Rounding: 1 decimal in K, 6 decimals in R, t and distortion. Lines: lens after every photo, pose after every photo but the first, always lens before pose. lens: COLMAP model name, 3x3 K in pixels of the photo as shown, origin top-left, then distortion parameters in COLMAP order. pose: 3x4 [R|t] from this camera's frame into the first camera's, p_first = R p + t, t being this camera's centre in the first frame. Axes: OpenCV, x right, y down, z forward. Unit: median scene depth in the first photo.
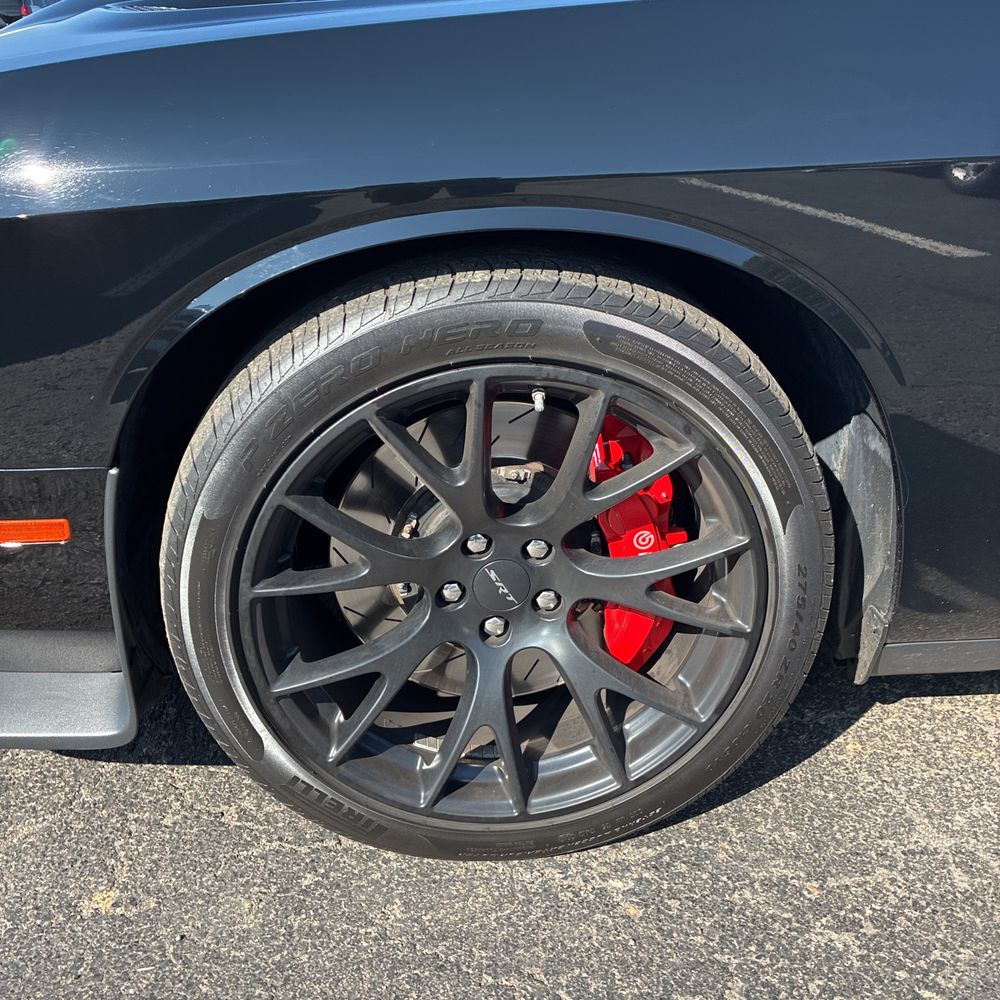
lens RADIAL K [[1018.9, 0, 501.5], [0, 1018.9, 502.2], [0, 0, 1]] dist [0.024835, 0.000000]
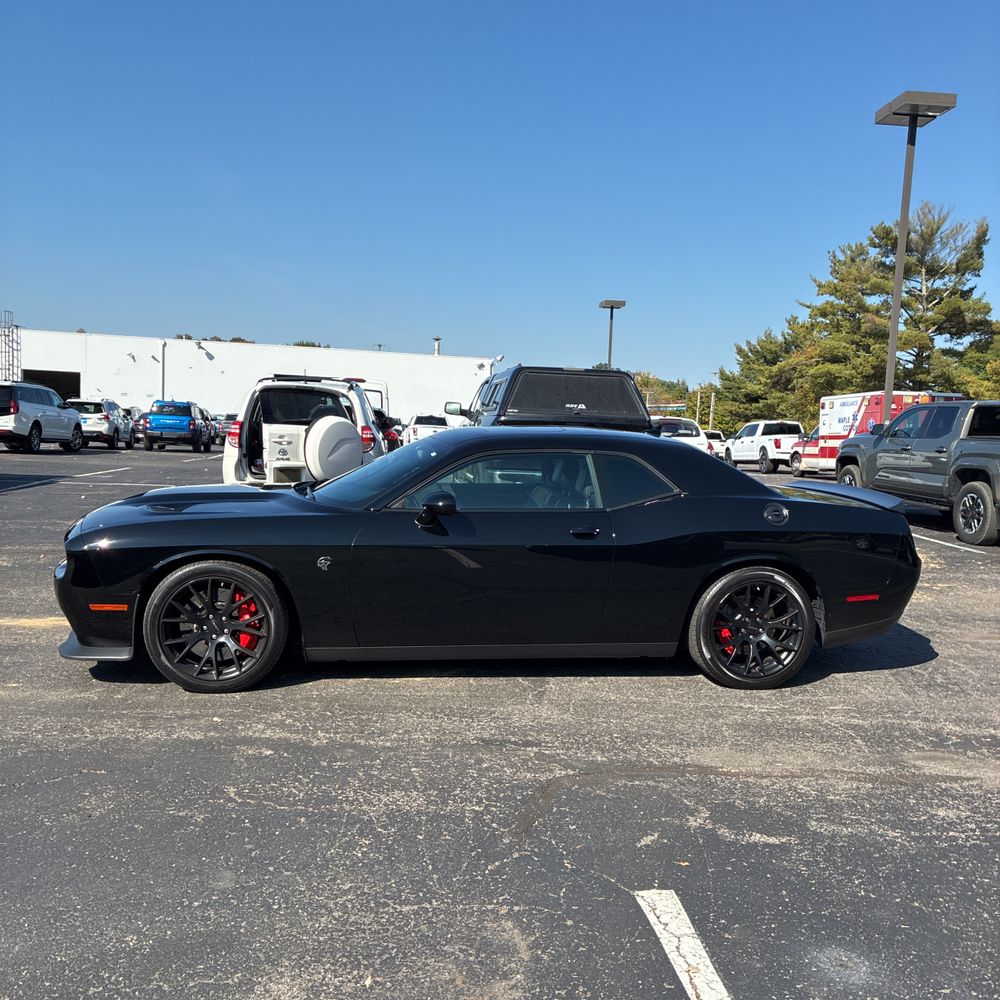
lens RADIAL K [[1018.9, 0, 486.7], [0, 1018.9, 522.4], [0, 0, 1]] dist [0.024835, 0.000000]
pose [[0.996549, 0.043893, 0.070449, 0.890155], [-0.019480, 0.948716, -0.315528, 1.087396], [-0.080686, 0.313067, 0.946297, -3.711231]]
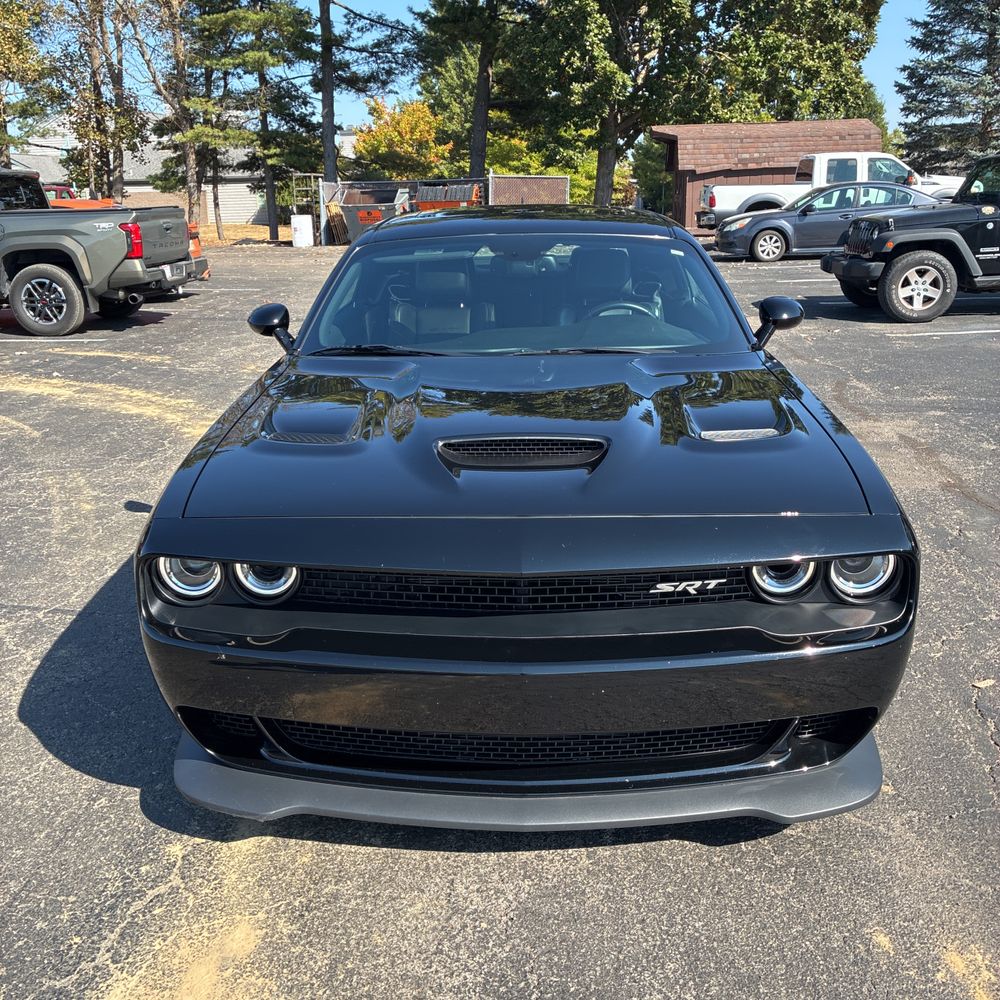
lens RADIAL K [[1018.9, 0, 495.3], [0, 1018.9, 503.0], [0, 0, 1]] dist [0.024835, 0.000000]
pose [[0.099253, -0.278939, 0.955166, -2.547733], [0.437440, 0.874407, 0.209900, -1.044824], [-0.893753, 0.396995, 0.208806, 1.083413]]
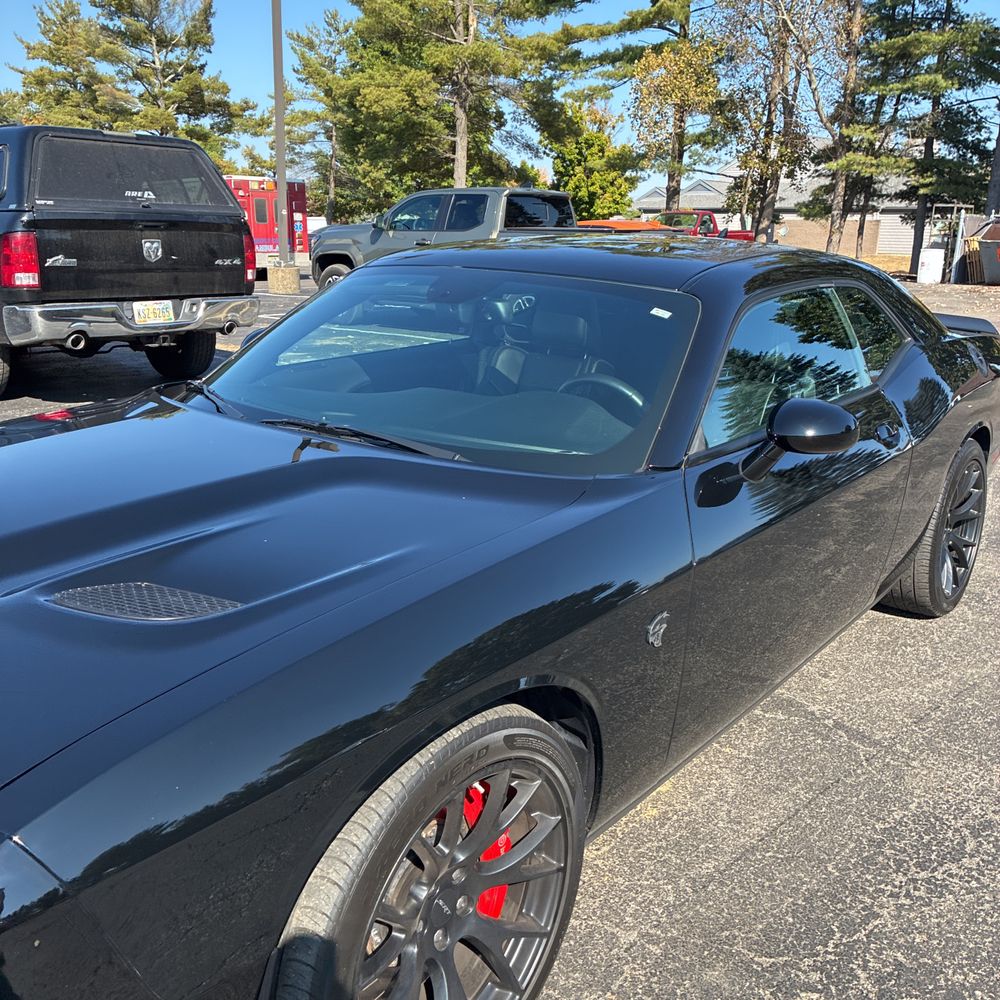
lens RADIAL K [[1018.9, 0, 515.6], [0, 1018.9, 491.6], [0, 0, 1]] dist [0.024835, 0.000000]
pose [[0.669316, -0.162144, 0.725069, -0.935629], [0.282624, 0.958096, -0.046637, -0.411291], [-0.687124, 0.236137, 0.687095, -0.286793]]
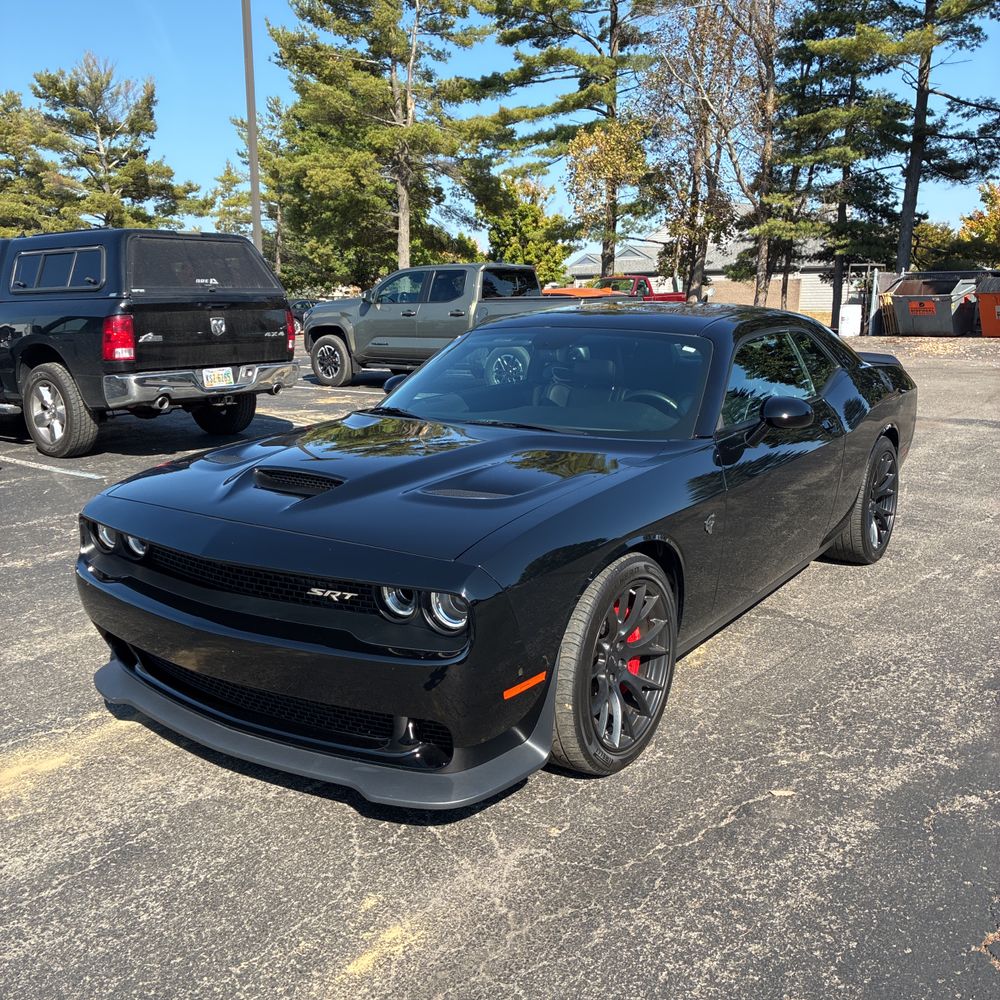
lens RADIAL K [[1018.9, 0, 498.0], [0, 1018.9, 511.5], [0, 0, 1]] dist [0.024835, 0.000000]
pose [[0.630869, -0.156344, 0.759974, -2.323408], [0.324739, 0.942776, -0.075622, -0.202135], [-0.704662, 0.294501, 0.645539, -0.762884]]
